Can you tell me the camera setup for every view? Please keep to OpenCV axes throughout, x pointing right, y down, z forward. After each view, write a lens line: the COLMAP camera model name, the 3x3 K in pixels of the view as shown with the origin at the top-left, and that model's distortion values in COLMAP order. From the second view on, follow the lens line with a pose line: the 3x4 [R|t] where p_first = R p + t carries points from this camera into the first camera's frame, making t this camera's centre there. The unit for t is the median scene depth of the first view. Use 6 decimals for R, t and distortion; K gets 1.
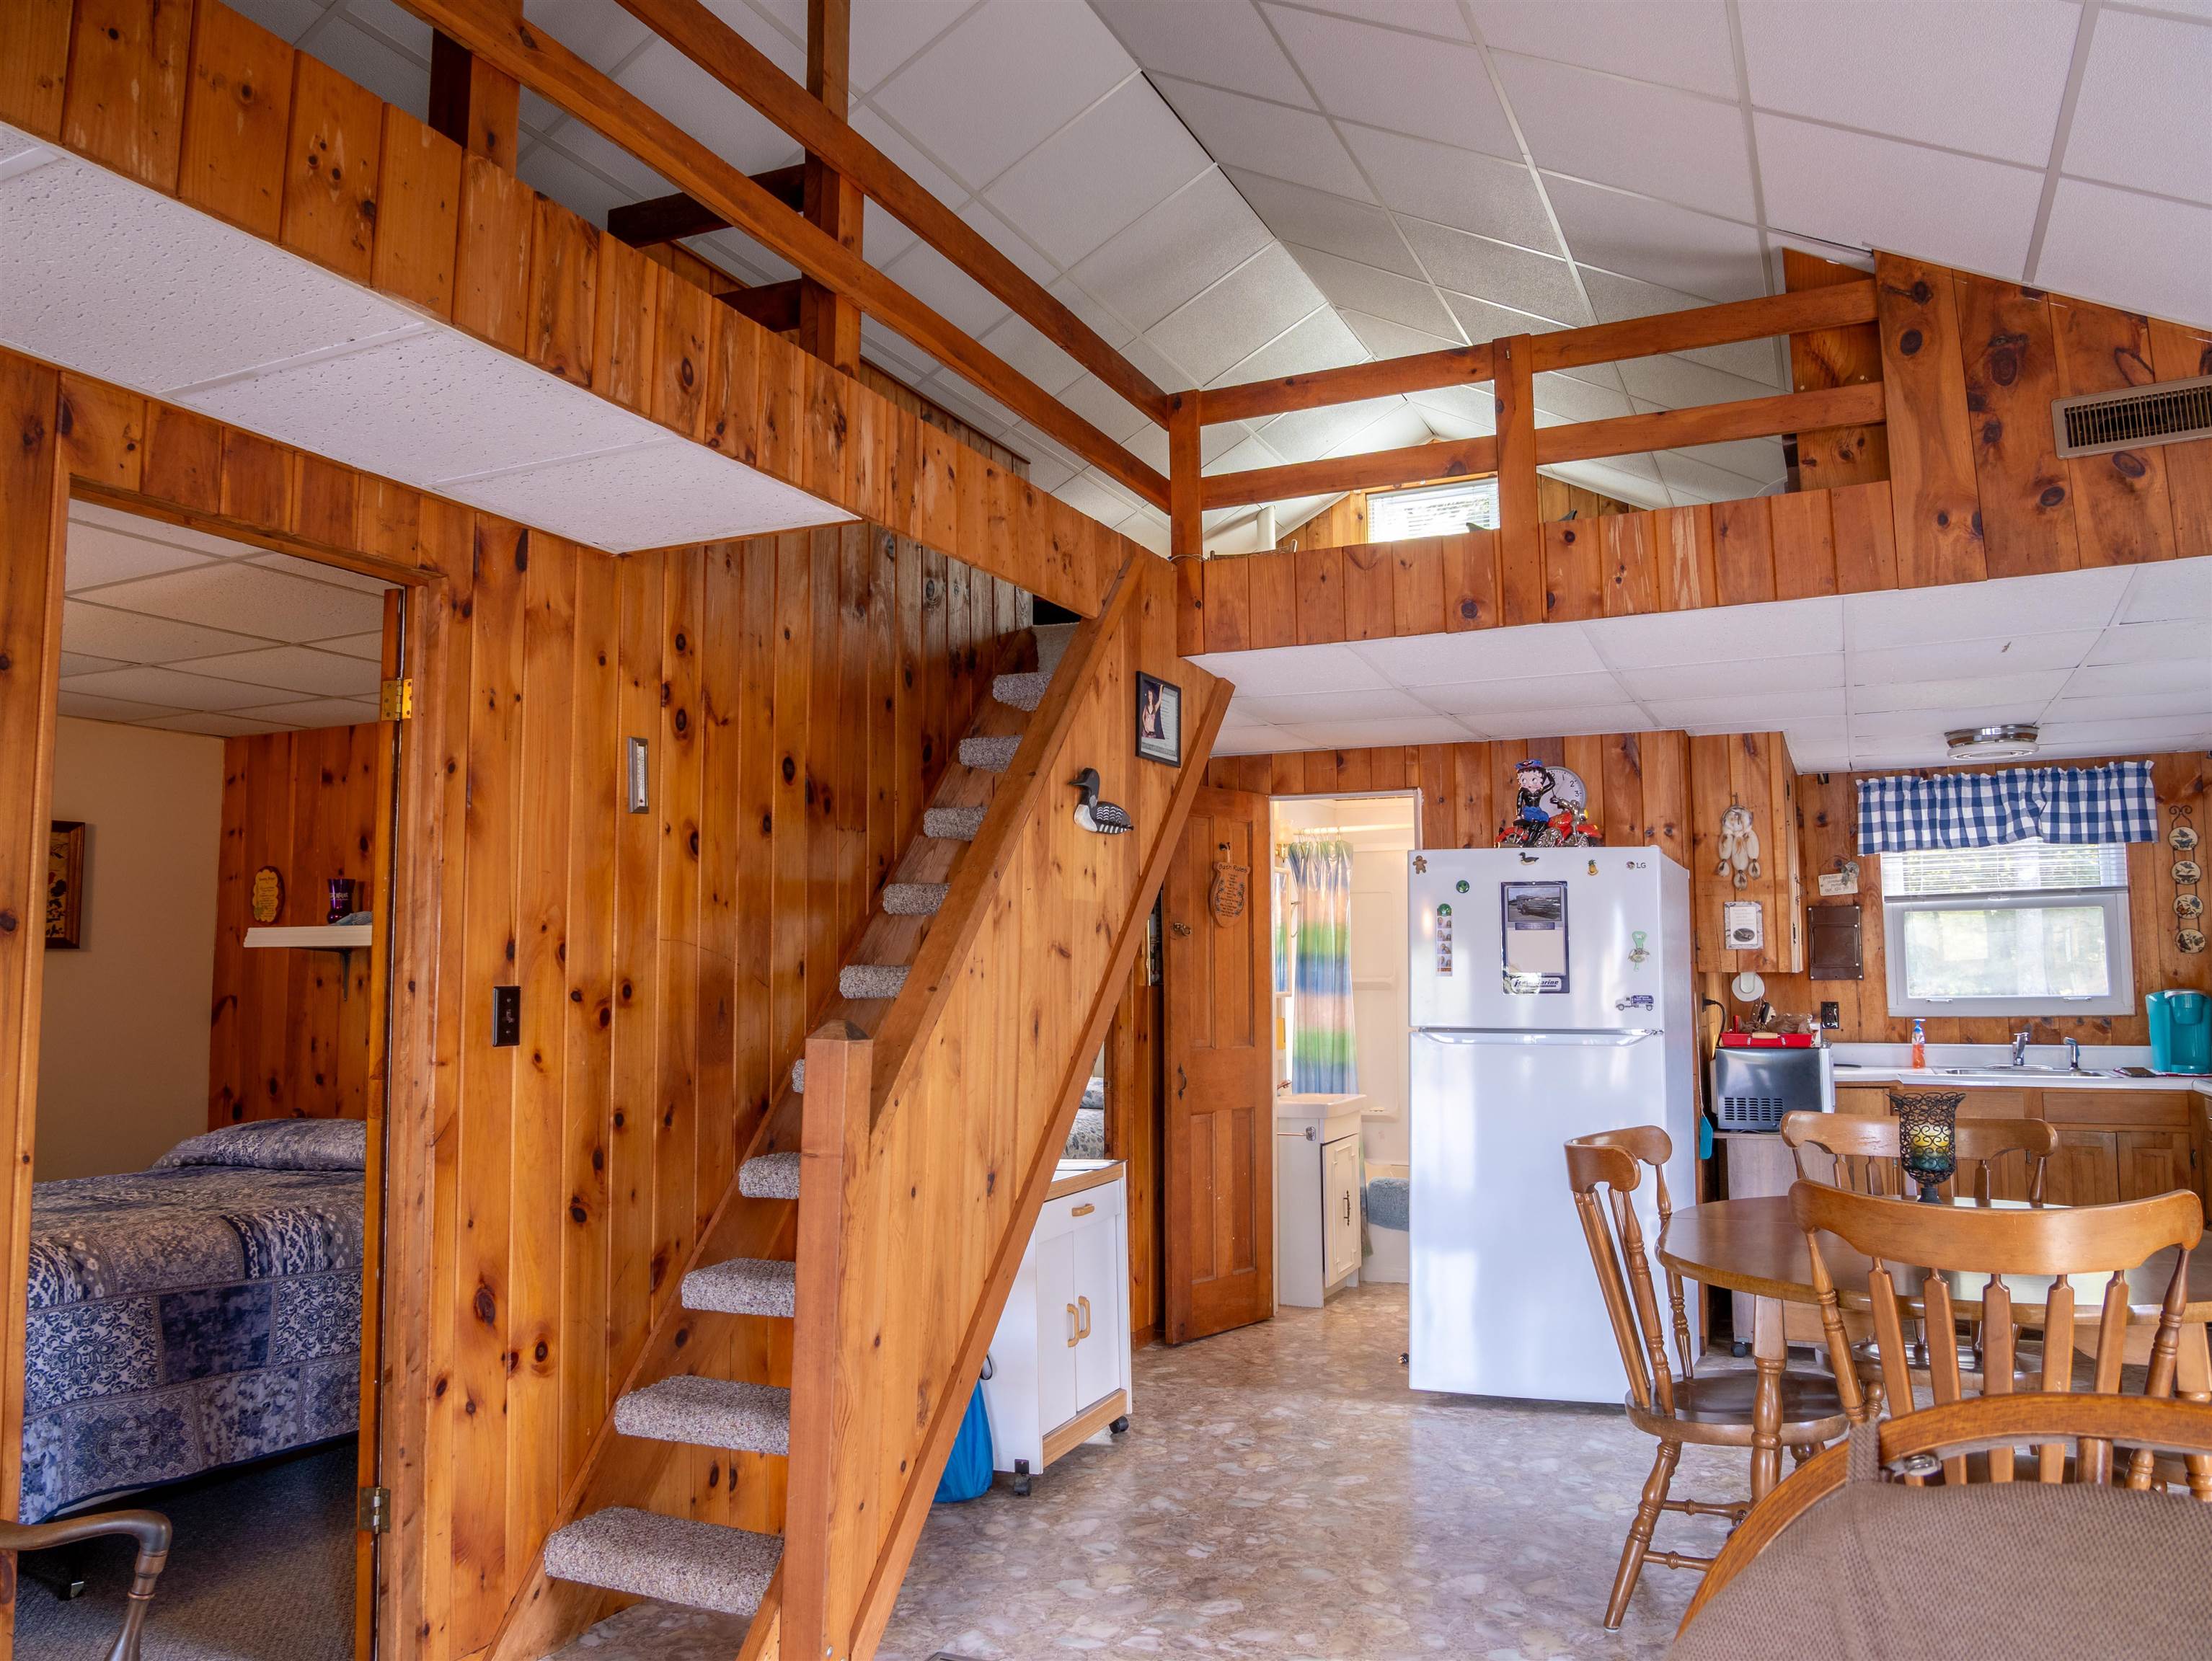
lens RADIAL K [[1598.6, 0, 1116.9], [0, 1598.6, 823.2], [0, 0, 1]] dist [-0.055262, 0.024647]
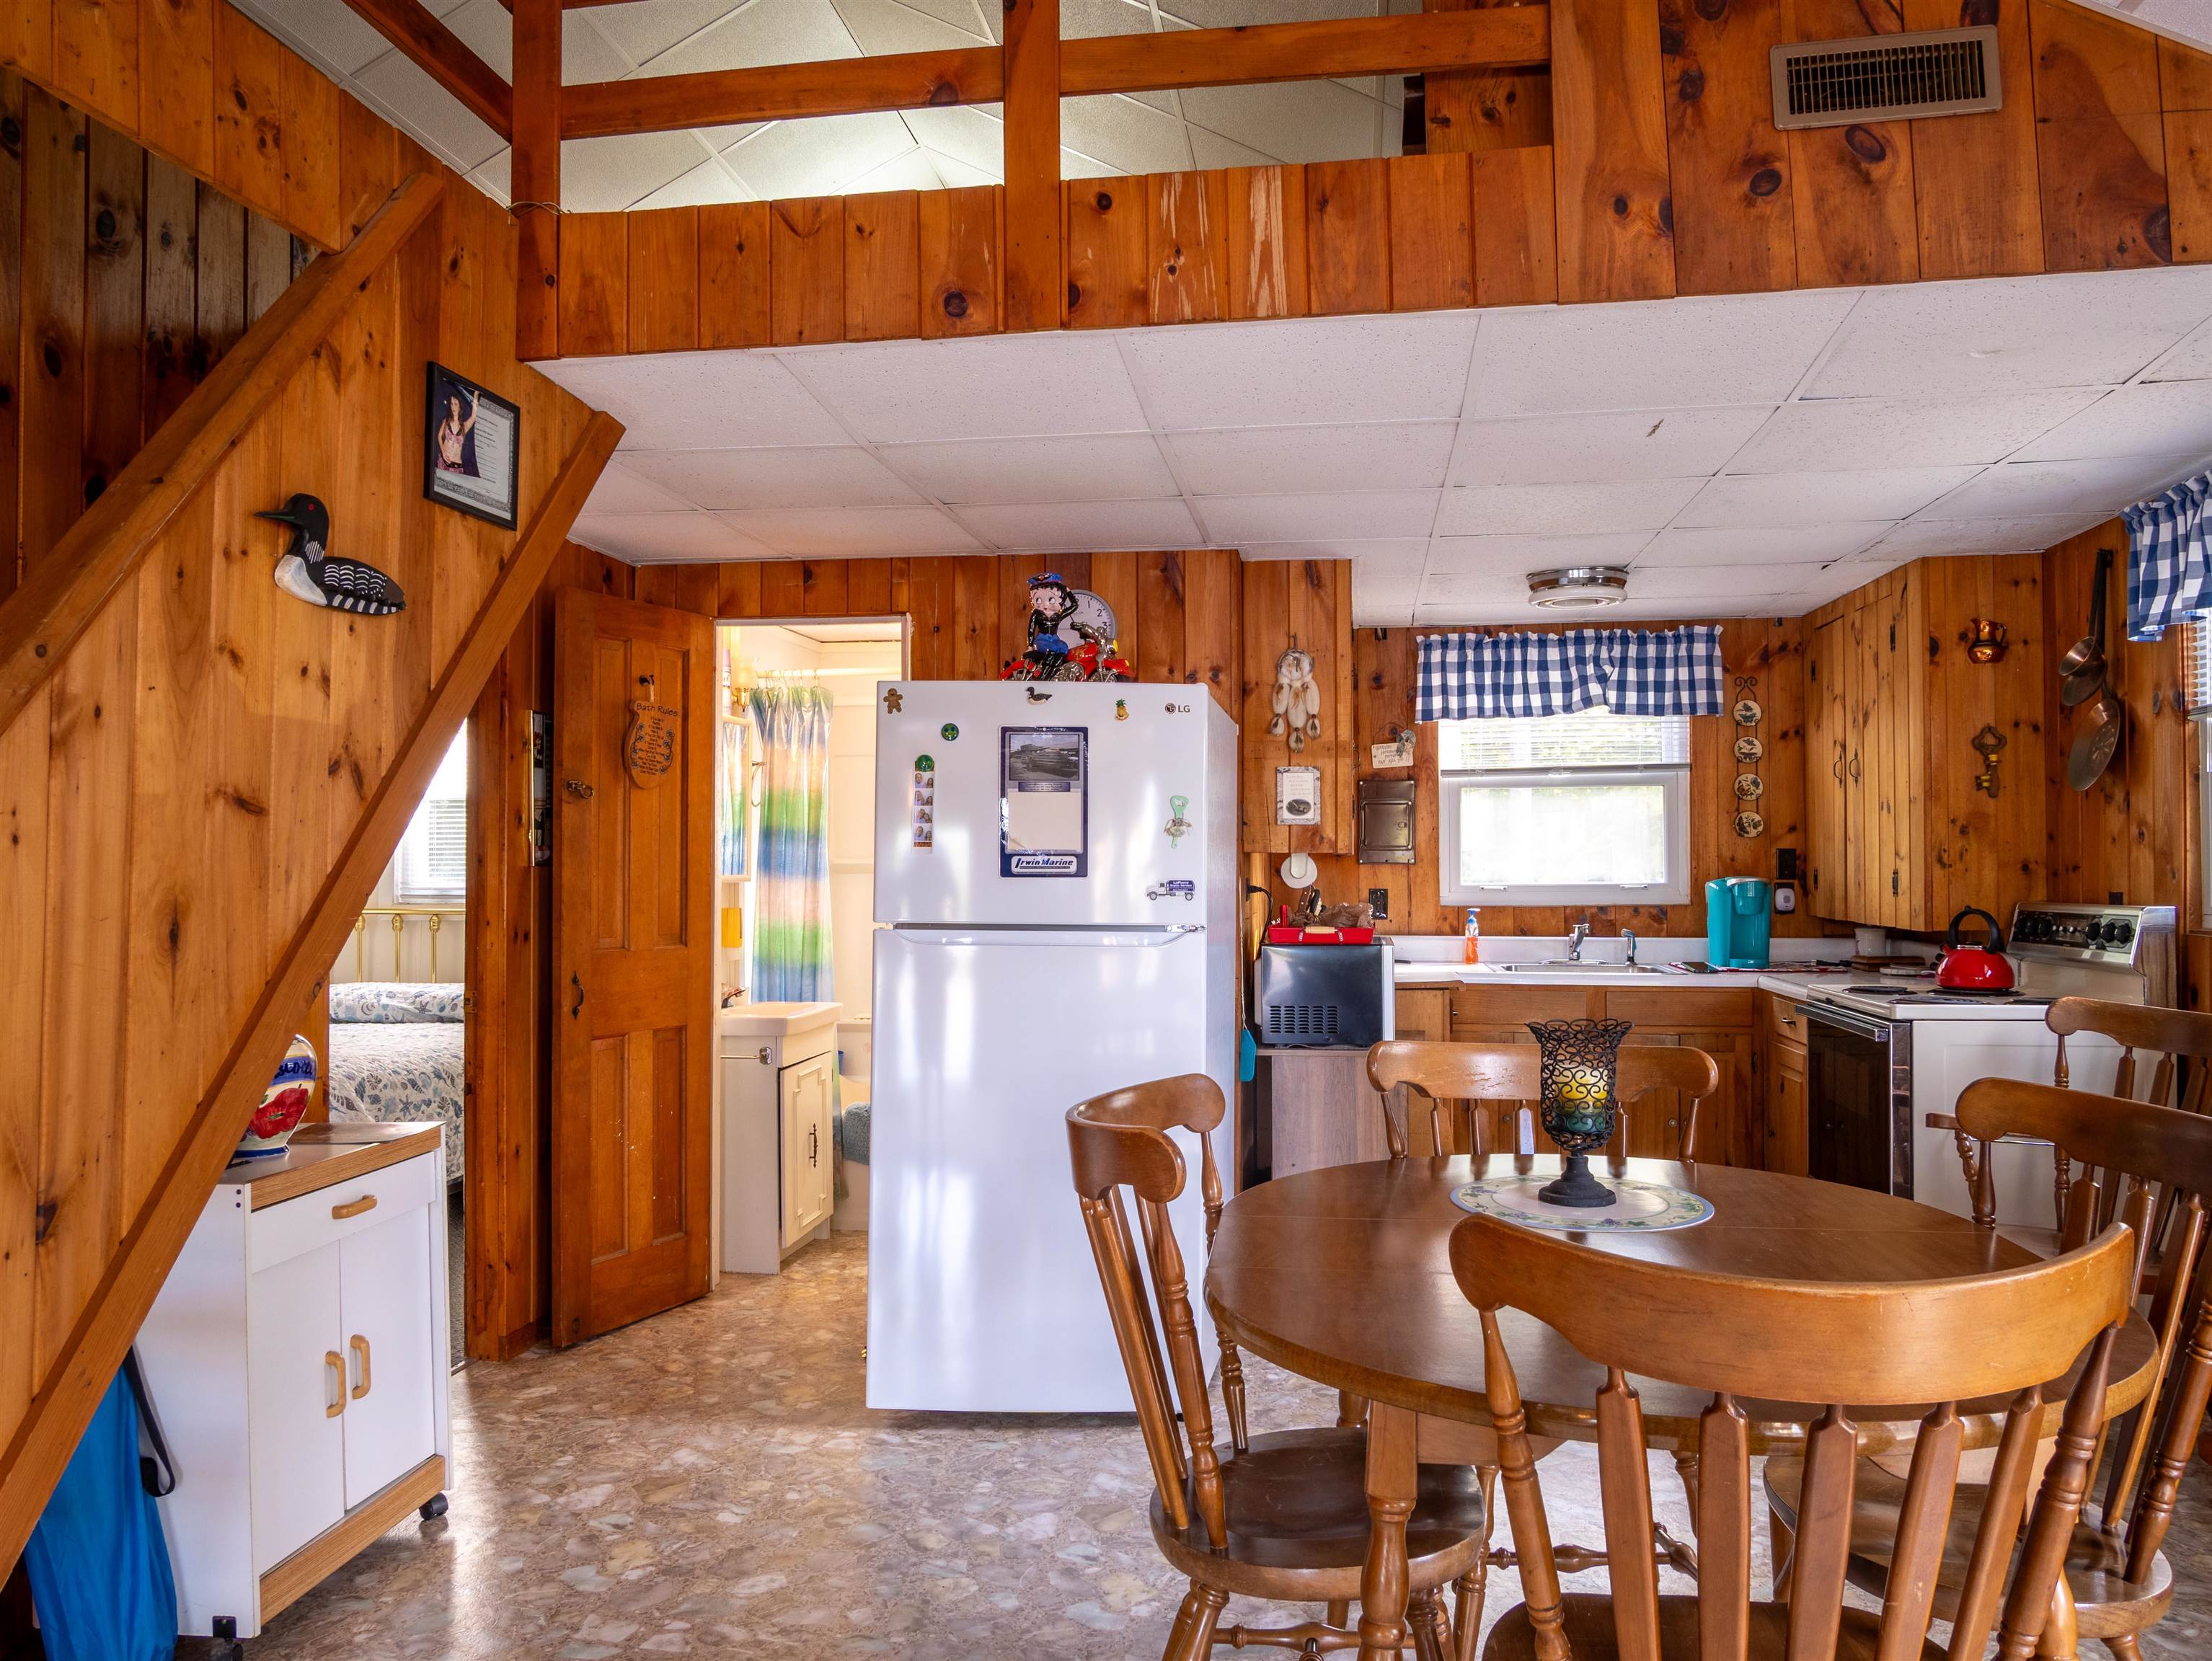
lens RADIAL K [[1598.6, 0, 1108.0], [0, 1598.6, 831.0], [0, 0, 1]] dist [-0.055262, 0.024647]
pose [[0.960219, 0.008170, 0.279130, 0.084394], [-0.029342, 0.996990, 0.071757, 0.031080], [-0.277703, -0.077093, 0.957569, 0.280341]]
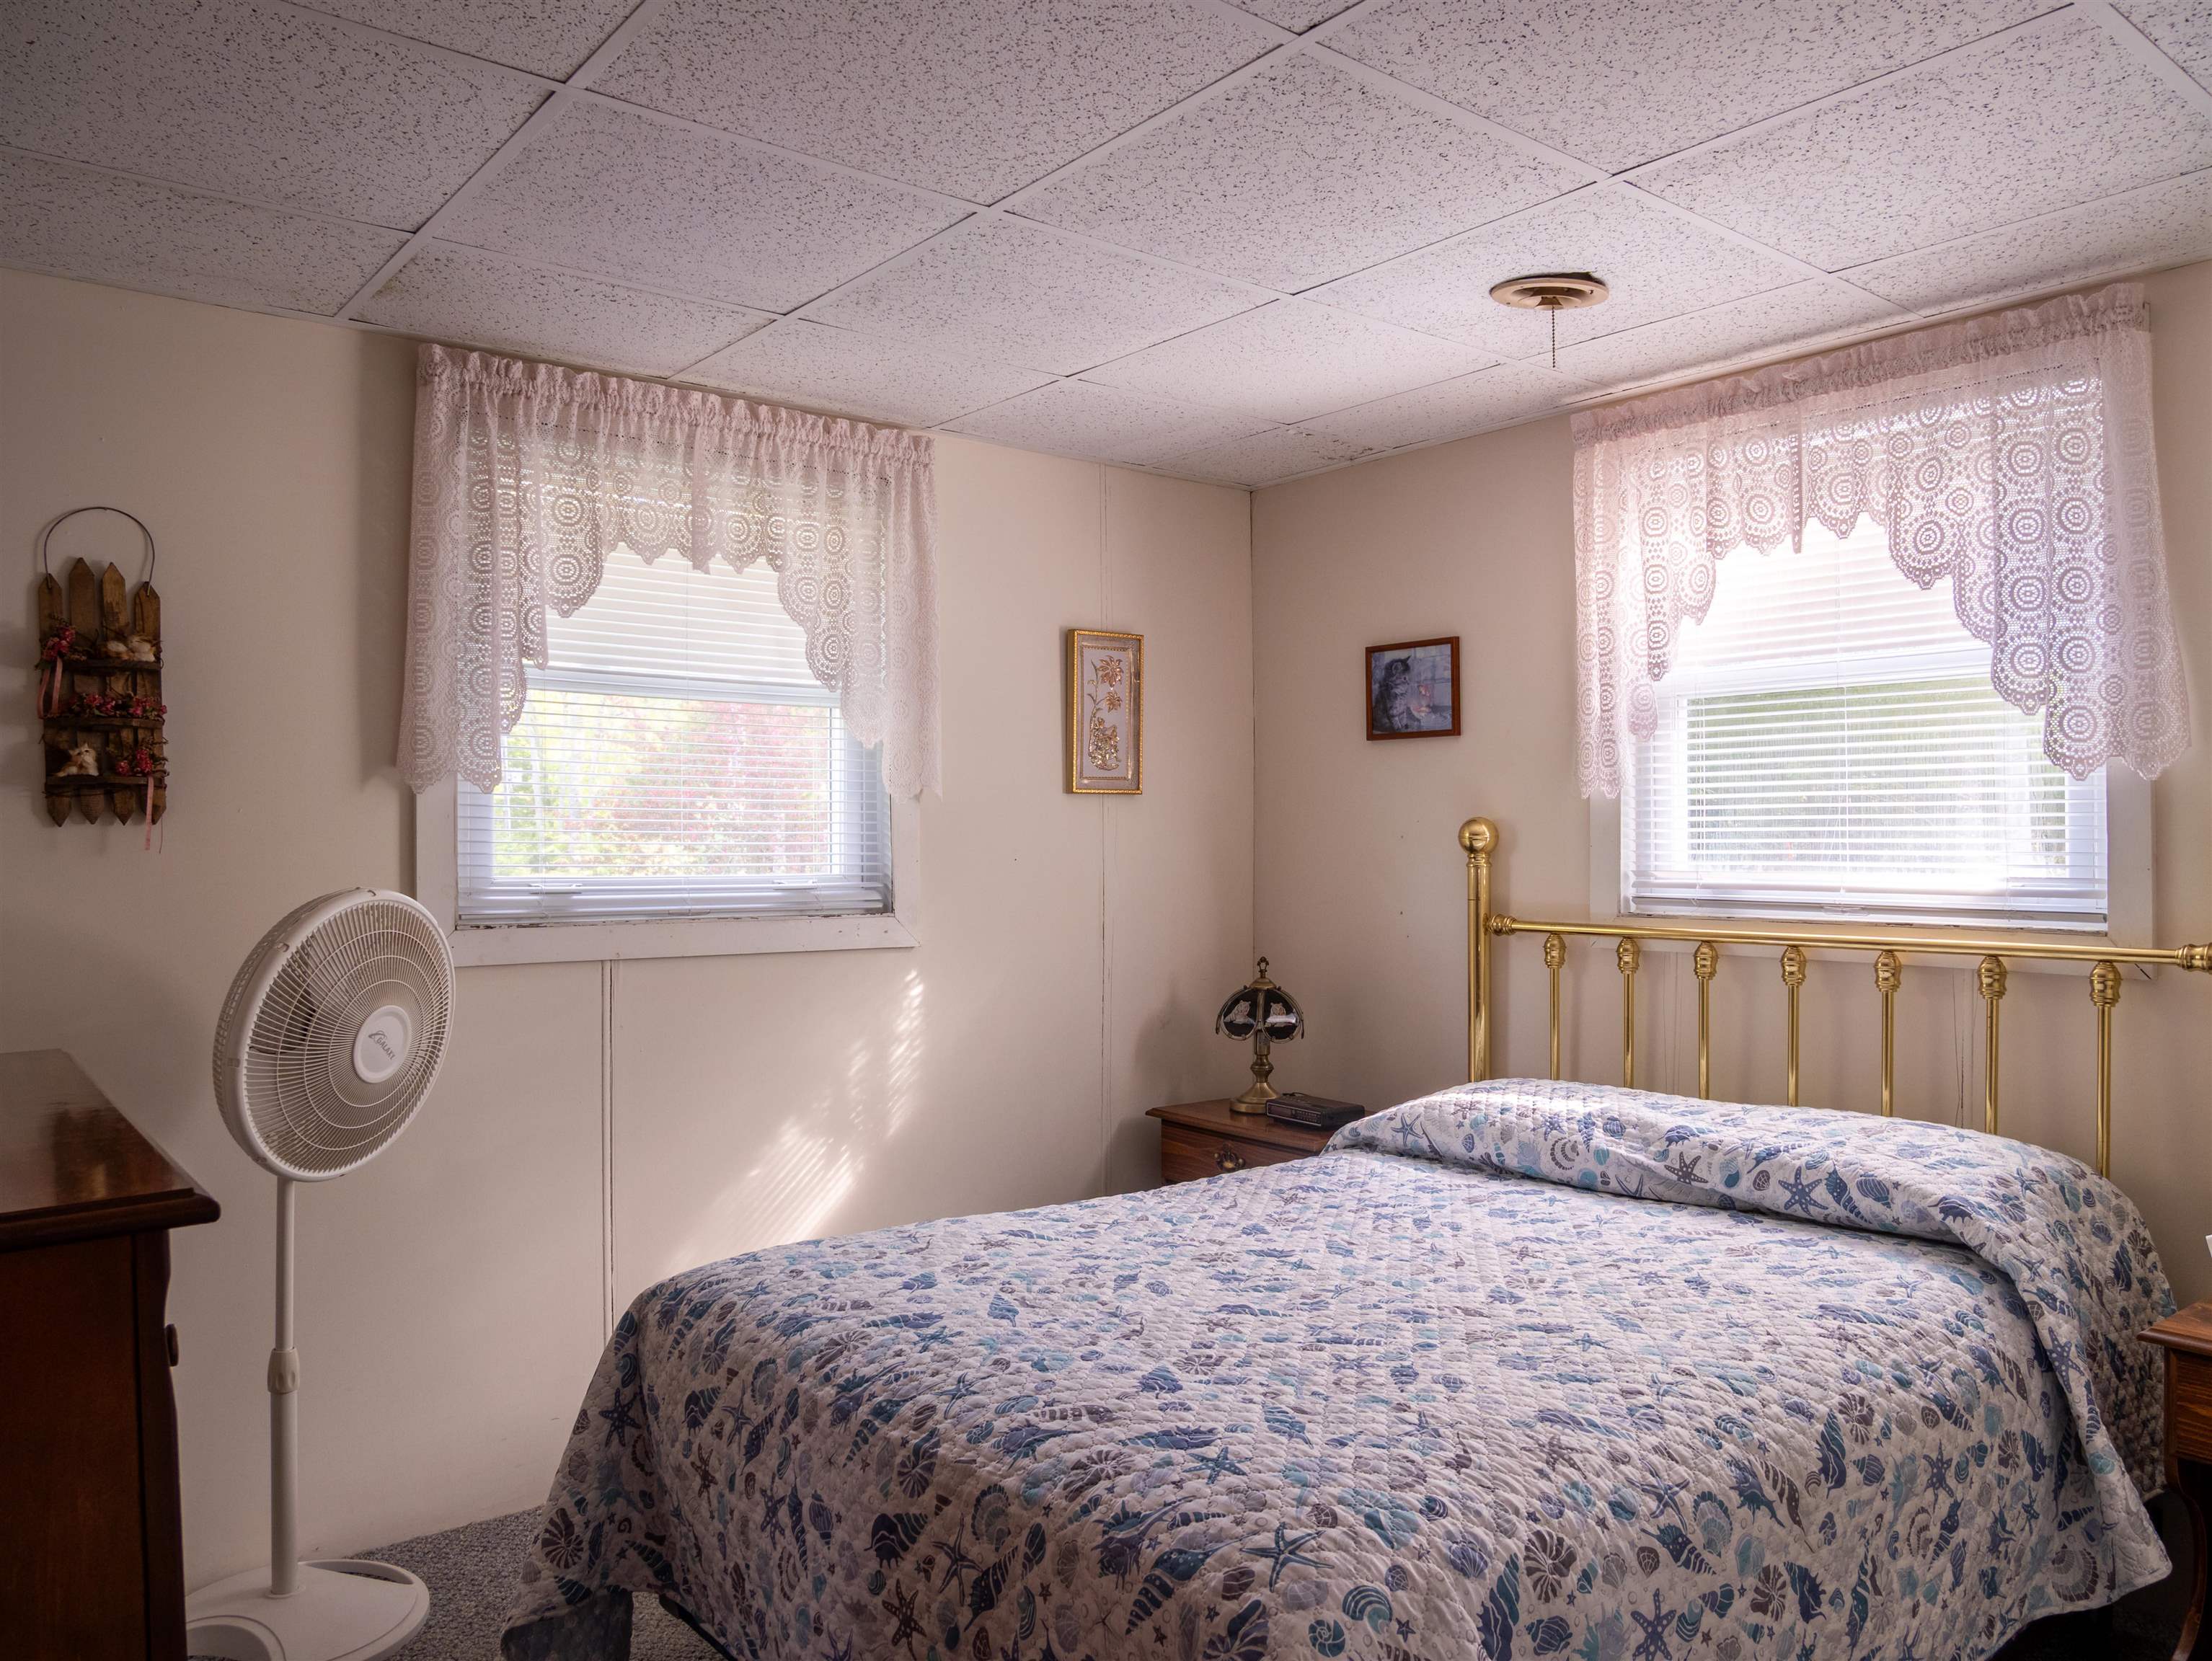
lens RADIAL K [[1598.6, 0, 1106.1], [0, 1598.6, 830.8], [0, 0, 1]] dist [-0.055262, 0.024647]
pose [[0.897959, 0.000340, -0.440078, 0.016161], [0.039426, 0.995917, 0.081215, 0.080918], [0.438309, -0.090278, 0.894279, 0.766292]]
